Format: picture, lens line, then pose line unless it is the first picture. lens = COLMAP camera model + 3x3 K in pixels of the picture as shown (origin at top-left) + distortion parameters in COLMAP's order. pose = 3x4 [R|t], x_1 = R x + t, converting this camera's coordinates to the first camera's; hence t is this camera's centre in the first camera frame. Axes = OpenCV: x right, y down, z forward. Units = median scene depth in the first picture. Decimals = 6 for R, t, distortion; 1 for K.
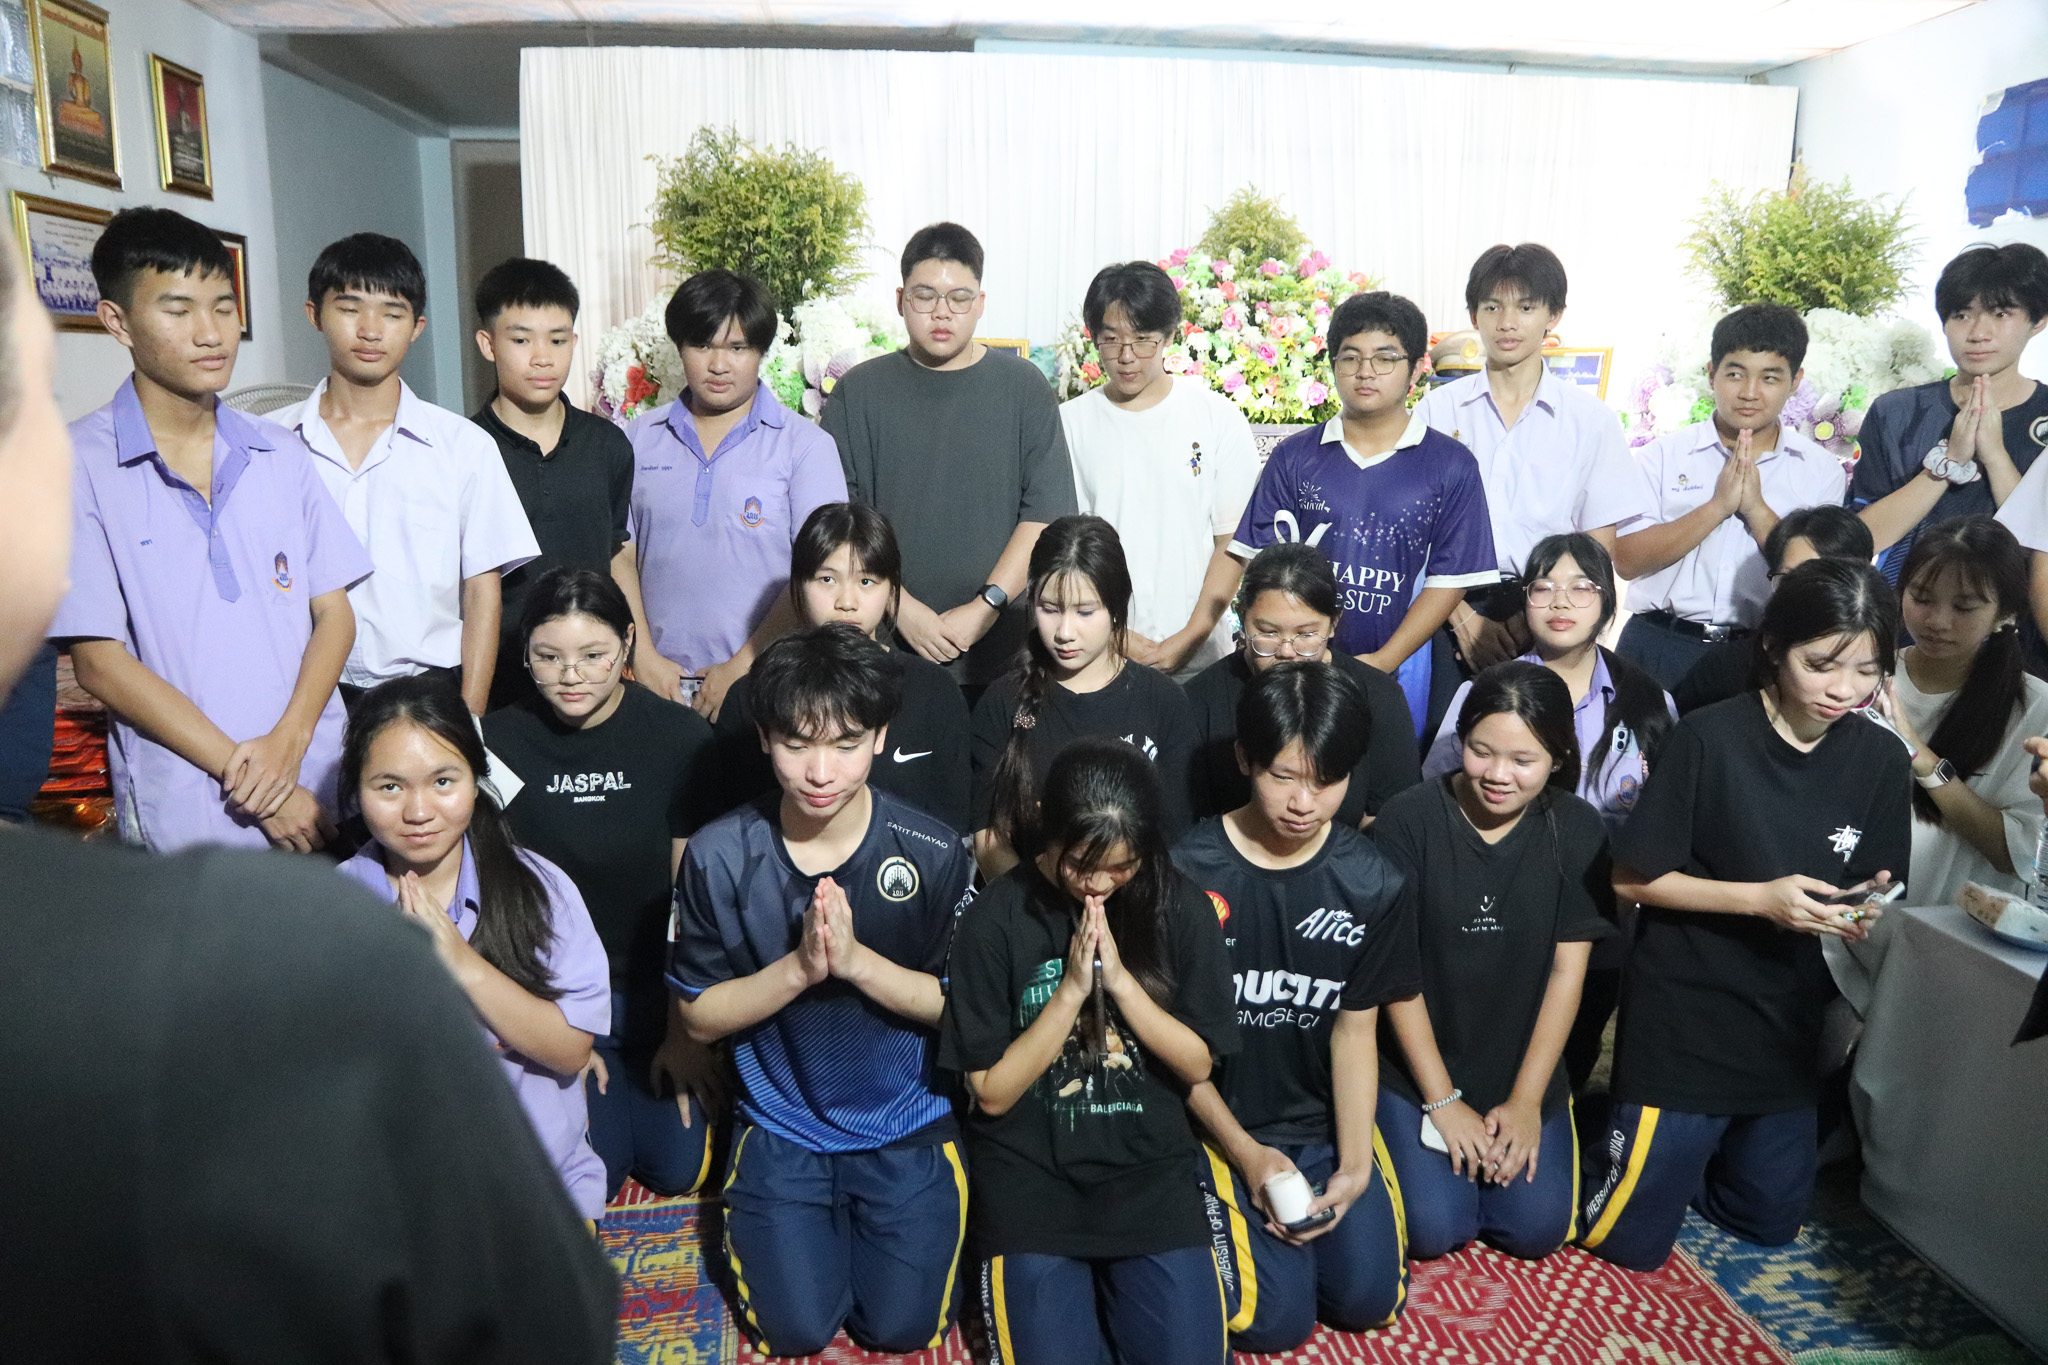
lens RADIAL K [[1388.4, 0, 1006.9], [0, 1388.4, 690.9], [0, 0, 1]] dist [-0.117585, 0.071746]
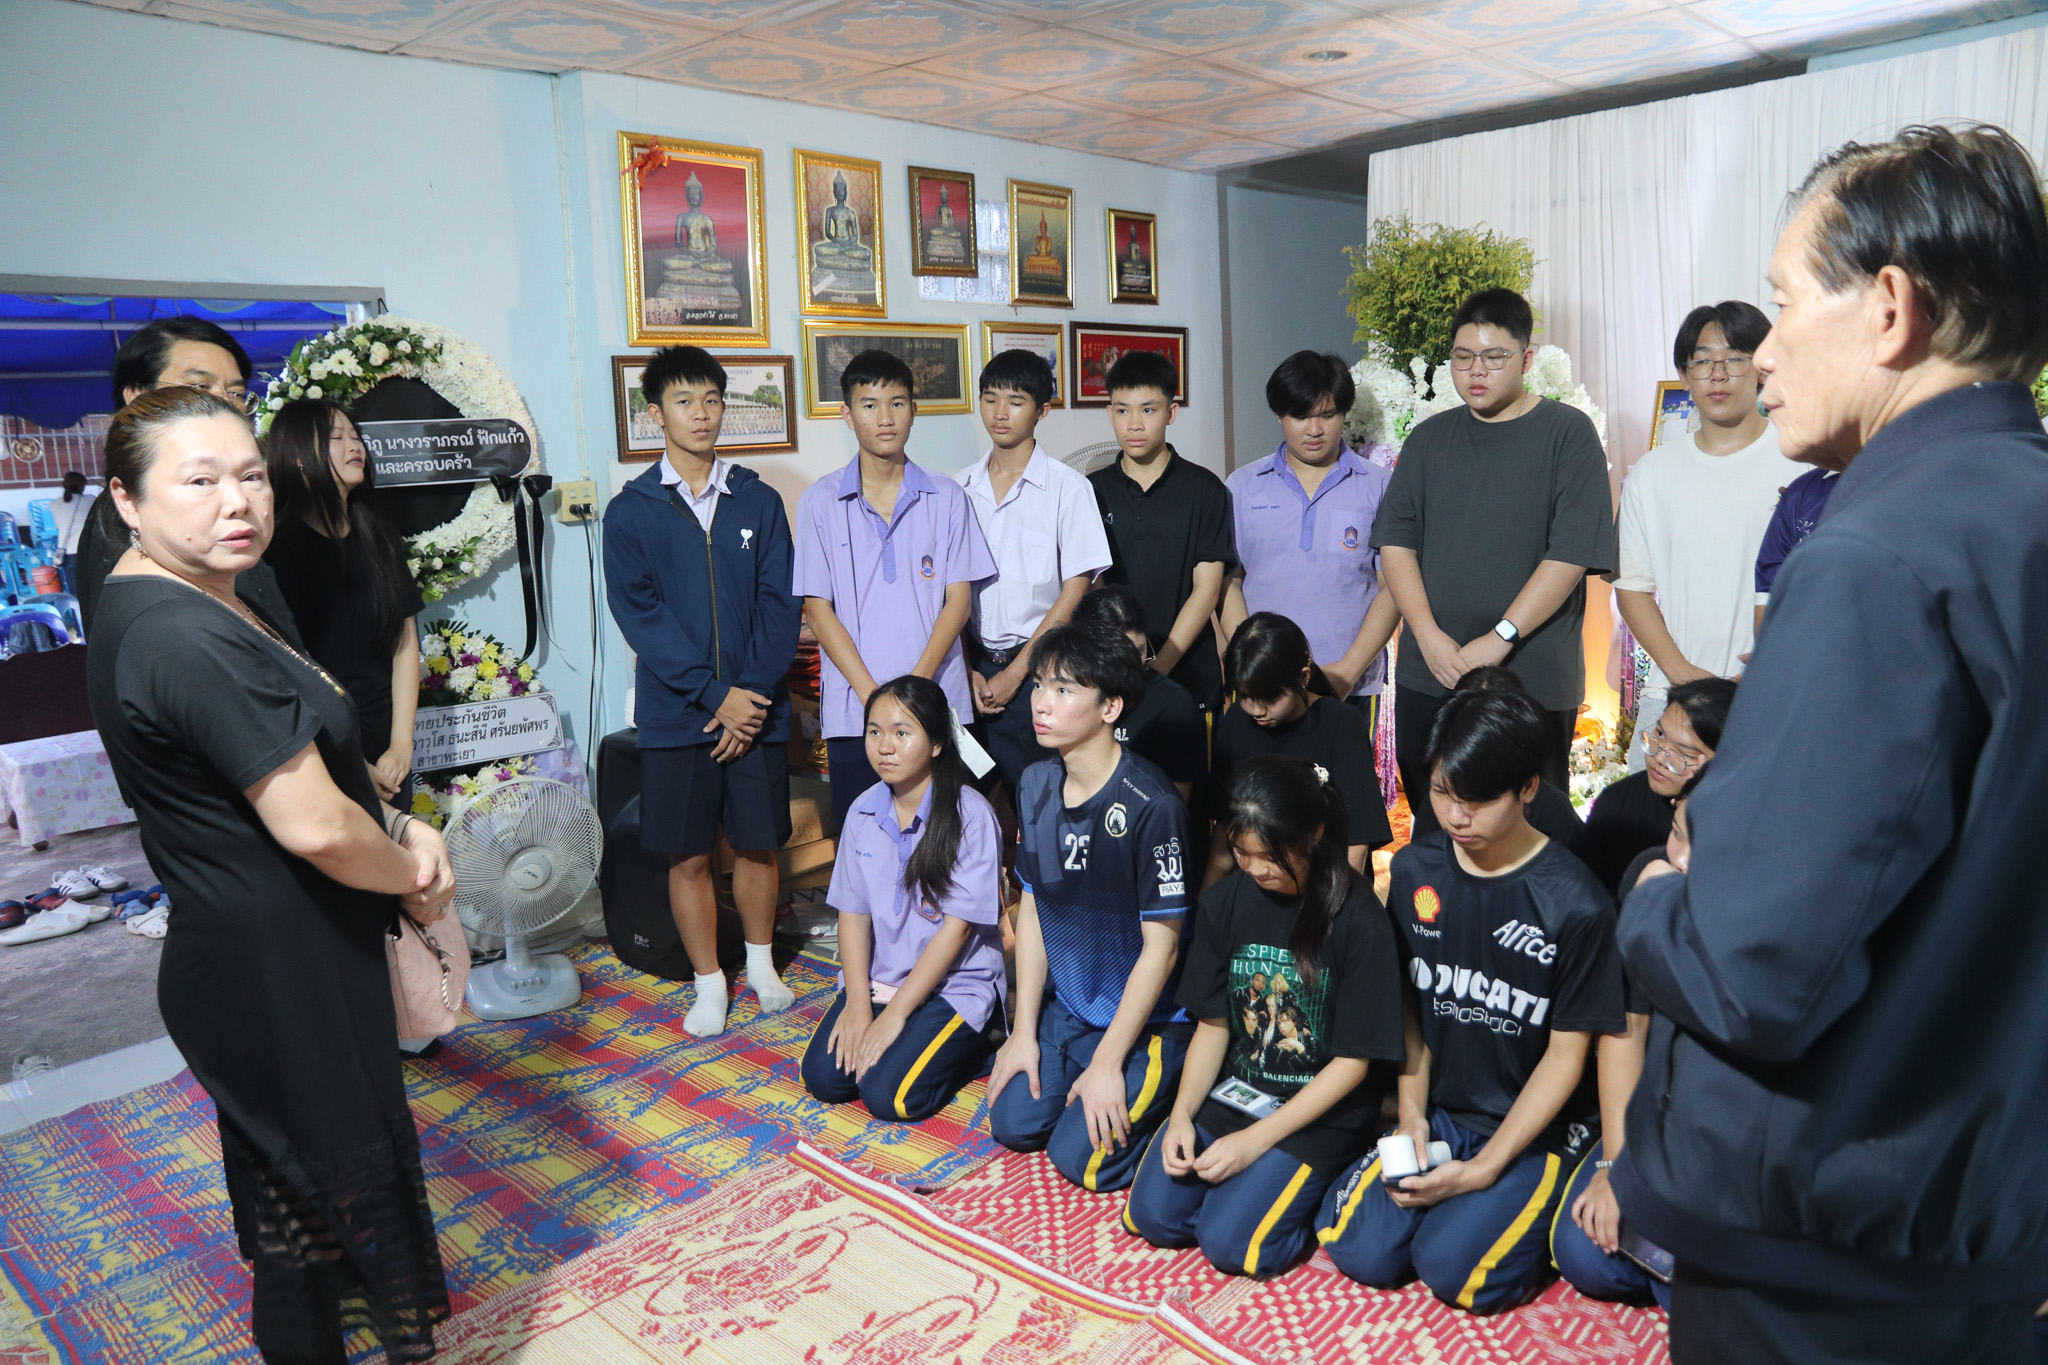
lens RADIAL K [[1388.4, 0, 994.1], [0, 1388.4, 644.1], [0, 0, 1]] dist [-0.117585, 0.071746]
pose [[0.654909, 0.070934, -0.752371, 0.398893], [-0.118565, 0.992900, -0.009595, 0.003531], [0.746348, 0.095488, 0.658670, 0.000060]]
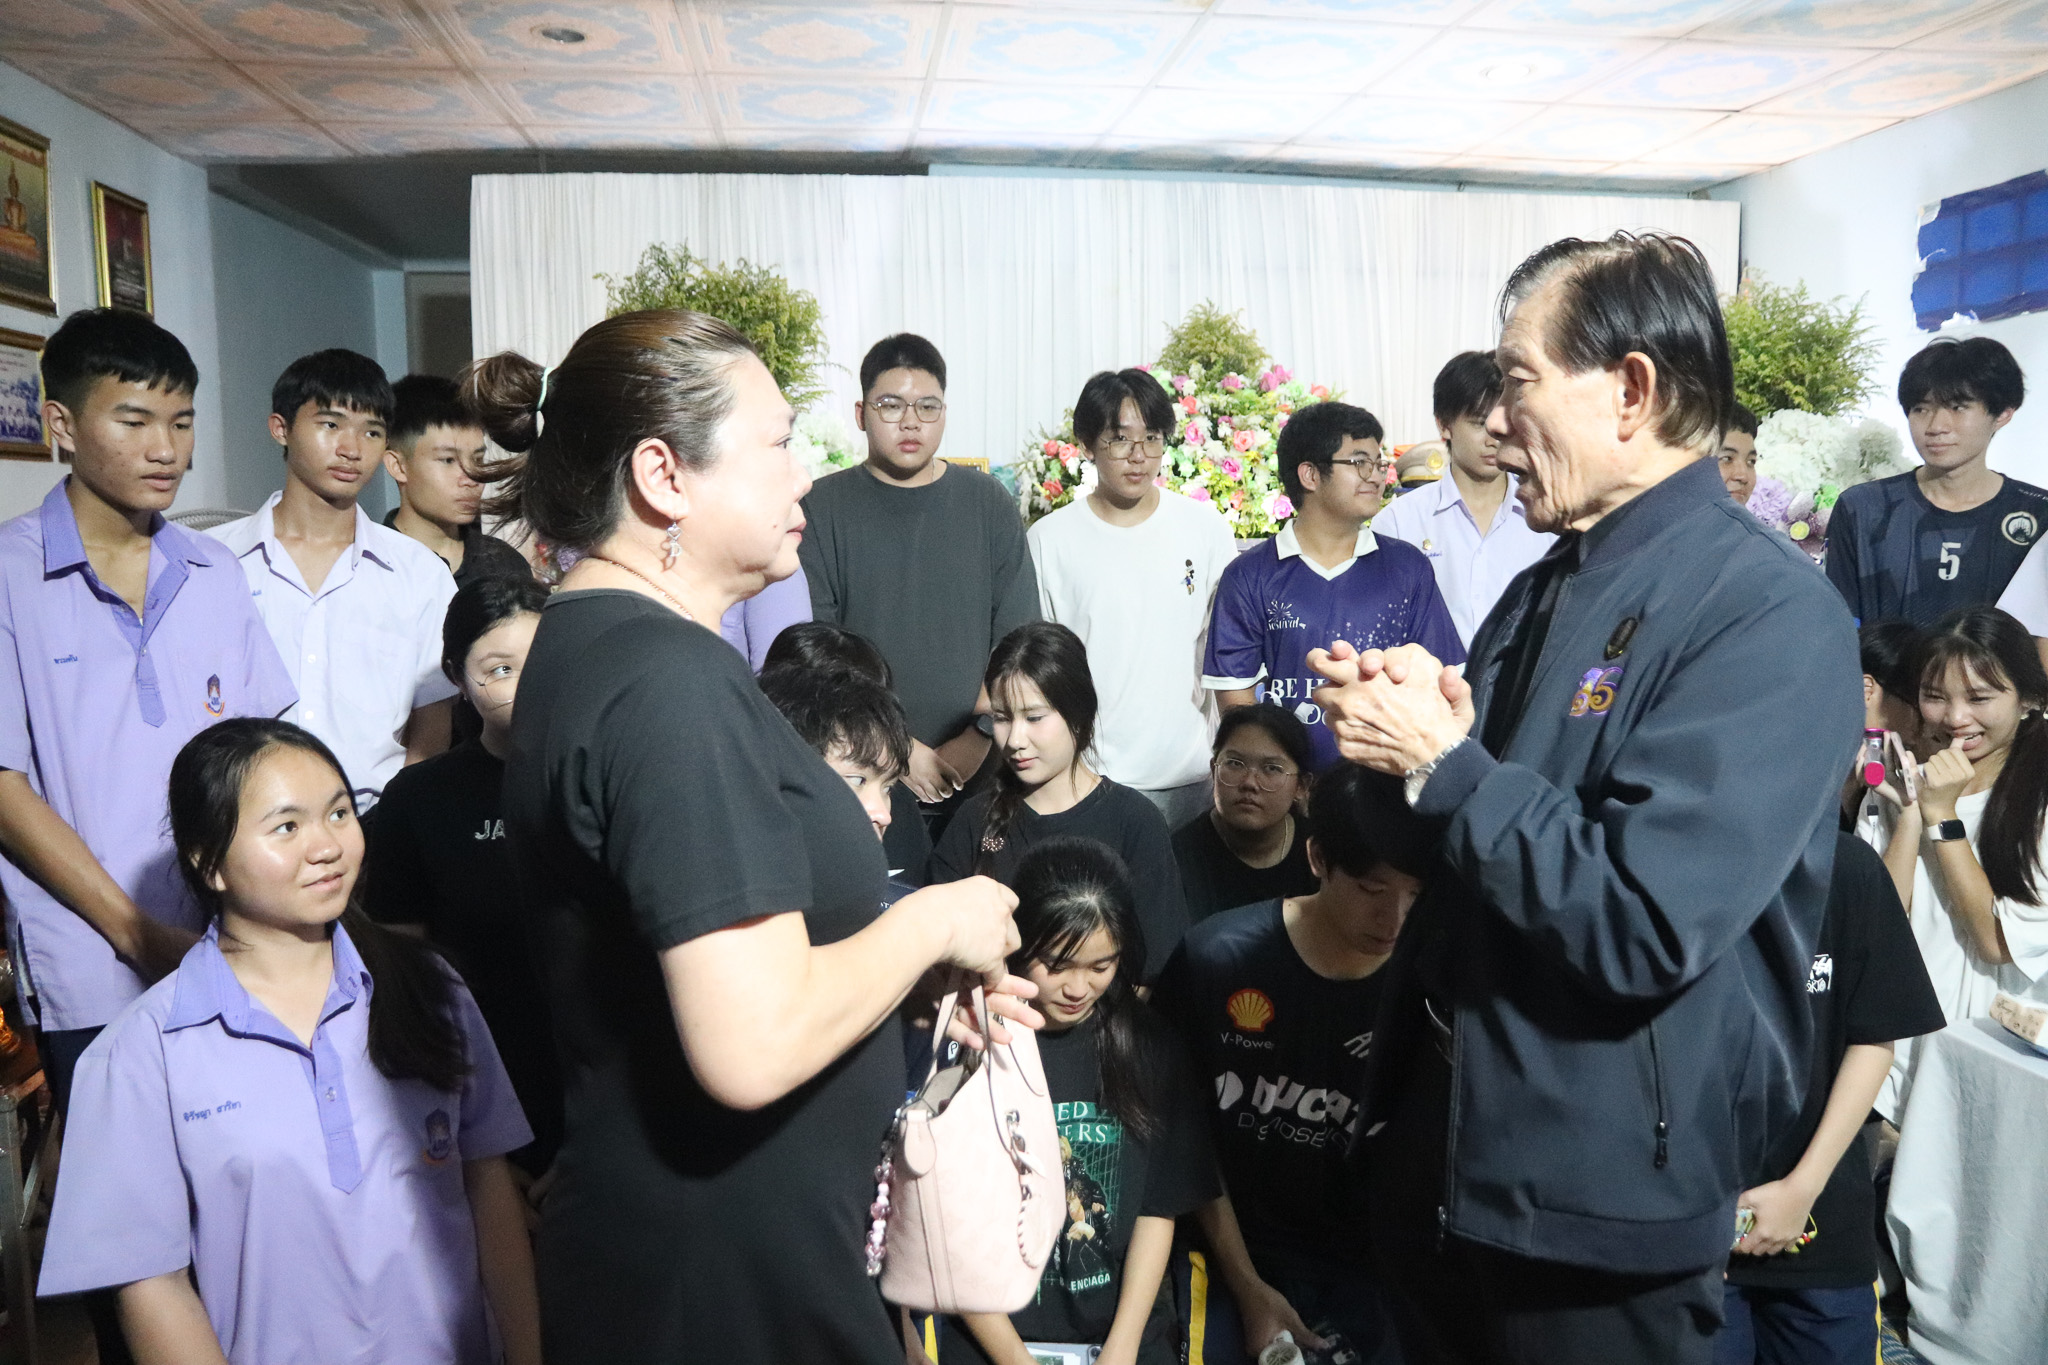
lens RADIAL K [[1388.4, 0, 1009.3], [0, 1388.4, 687.4], [0, 0, 1]] dist [-0.117585, 0.071746]
pose [[0.999384, -0.018731, 0.029668, -0.001864], [0.021440, 0.995362, -0.093782, 0.000683], [-0.027774, 0.094360, 0.995151, 0.036001]]
